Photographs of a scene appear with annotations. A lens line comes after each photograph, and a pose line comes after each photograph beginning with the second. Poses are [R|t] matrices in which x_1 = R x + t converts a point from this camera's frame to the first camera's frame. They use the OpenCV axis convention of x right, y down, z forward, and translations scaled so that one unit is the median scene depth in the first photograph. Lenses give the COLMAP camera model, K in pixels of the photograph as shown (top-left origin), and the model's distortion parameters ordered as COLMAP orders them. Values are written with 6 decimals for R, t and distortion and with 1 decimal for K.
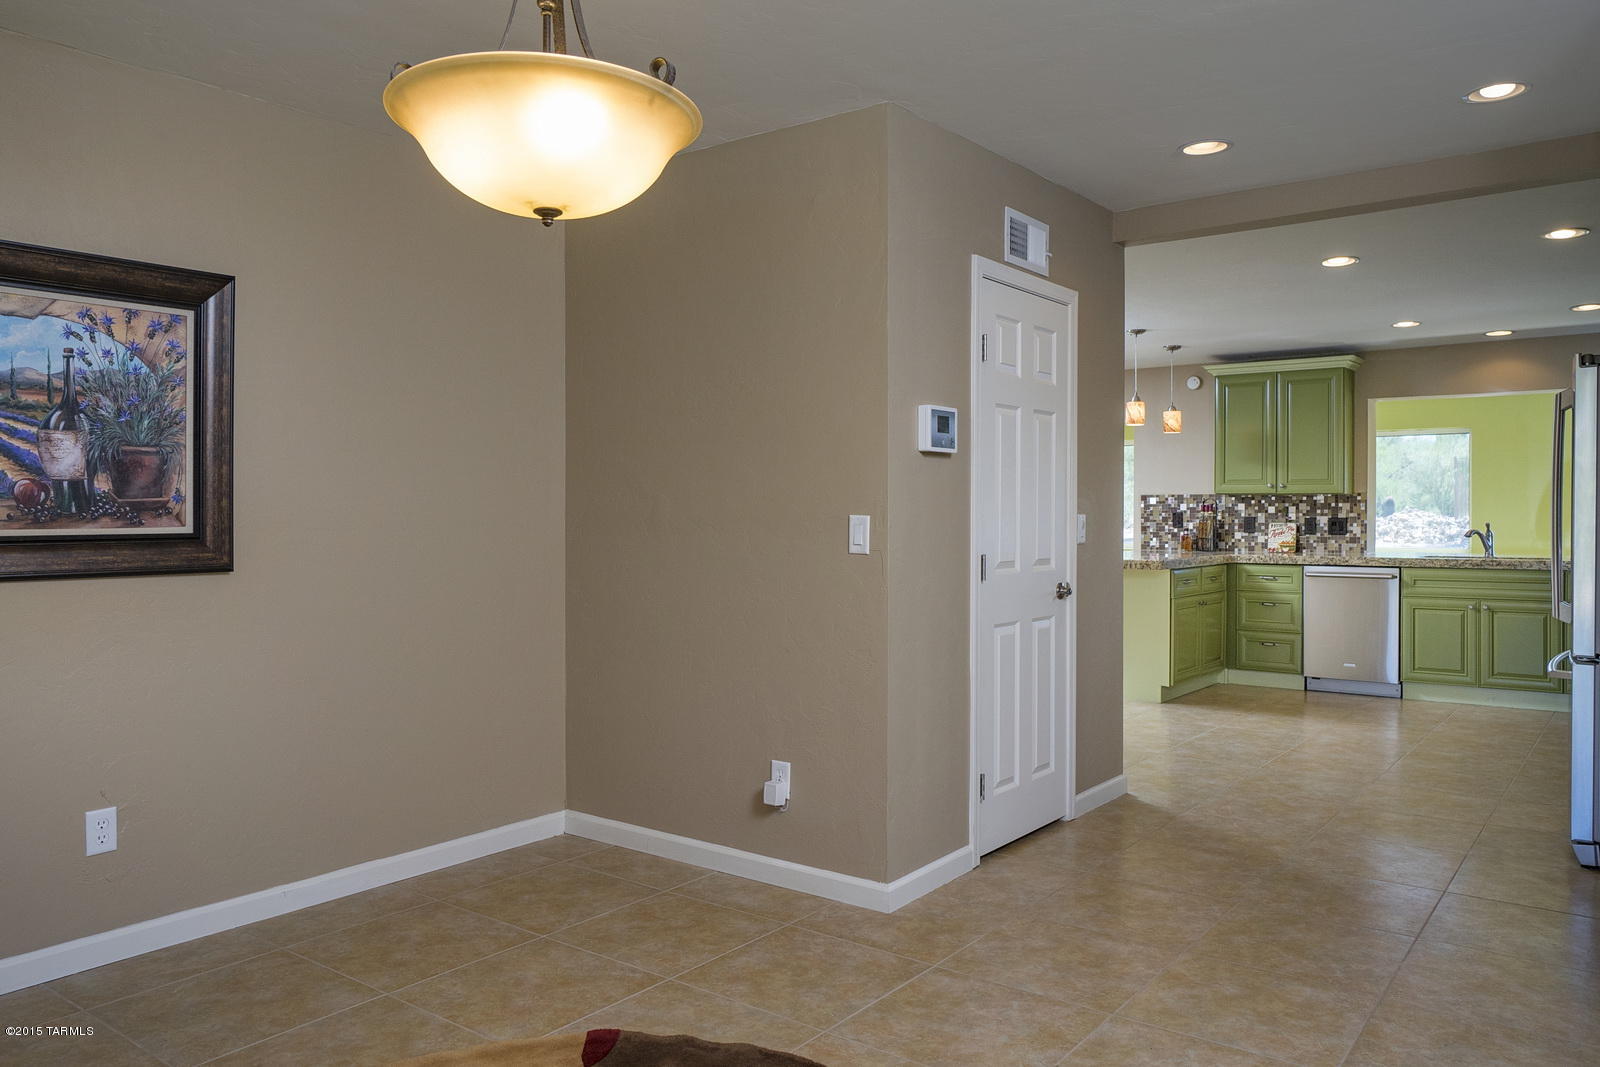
lens RADIAL K [[1151.9, 0, 805.0], [0, 1151.9, 527.0], [0, 0, 1]] dist [-0.005135, -0.001186]
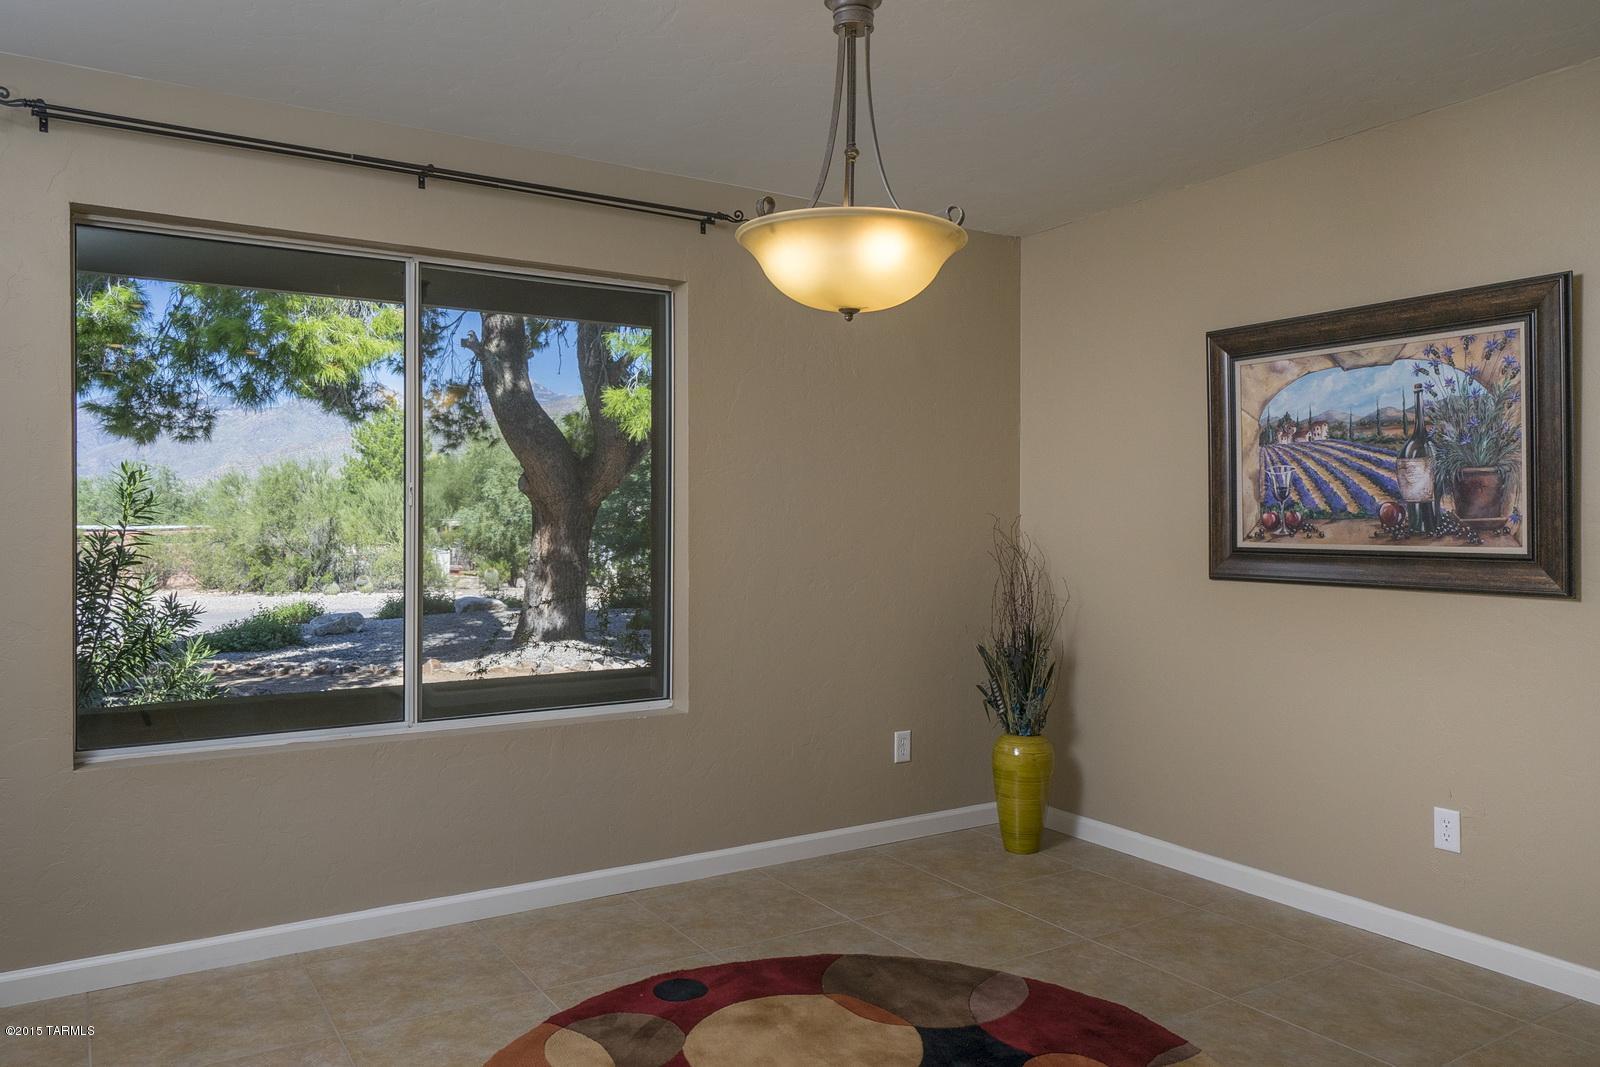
lens RADIAL K [[1151.9, 0, 804.6], [0, 1151.9, 526.8], [0, 0, 1]] dist [-0.005135, -0.001186]
pose [[-0.350856, 0.006891, -0.936404, 0.602186], [-0.013895, 0.999825, 0.012564, -0.022311], [0.936327, 0.017419, -0.350698, 0.819113]]
